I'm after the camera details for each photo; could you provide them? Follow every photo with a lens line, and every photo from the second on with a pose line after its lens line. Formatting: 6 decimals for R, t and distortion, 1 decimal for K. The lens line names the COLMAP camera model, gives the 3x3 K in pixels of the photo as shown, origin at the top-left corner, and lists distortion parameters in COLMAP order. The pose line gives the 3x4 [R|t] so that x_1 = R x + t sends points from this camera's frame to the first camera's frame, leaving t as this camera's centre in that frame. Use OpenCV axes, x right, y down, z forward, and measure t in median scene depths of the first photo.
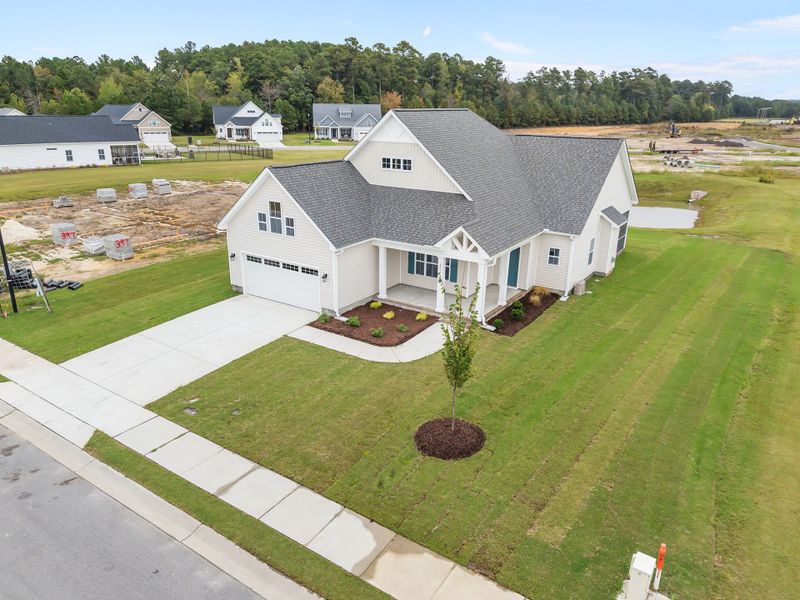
lens RADIAL K [[551.9, 0, 400.0], [0, 551.9, 300.0], [0, 0, 1]] dist [0.010534, -0.001312]
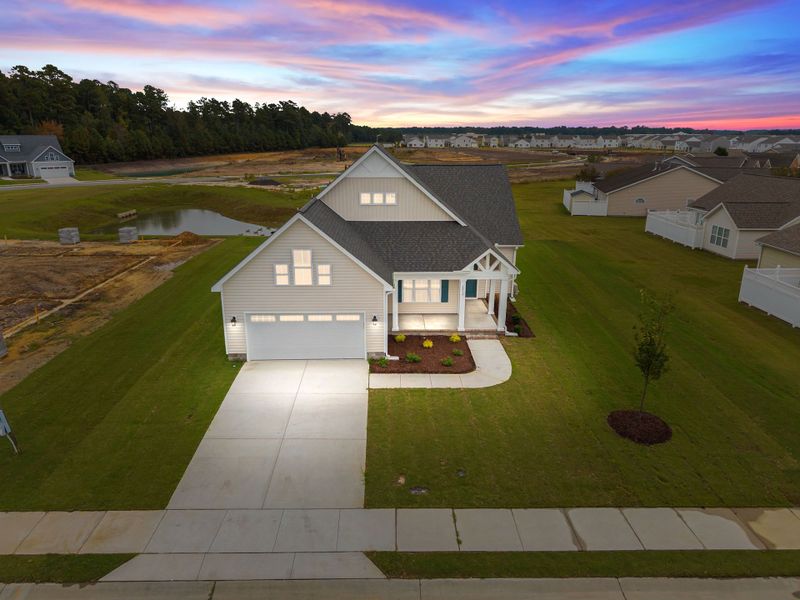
lens RADIAL K [[527.0, 0, 379.6], [0, 527.0, 299.7], [0, 0, 1]] dist [0.024990, -0.021042]
pose [[0.828381, -0.178634, 0.530919, -0.540973], [0.196352, 0.980253, 0.023454, -0.084939], [-0.524625, 0.084818, 0.847098, 0.193615]]
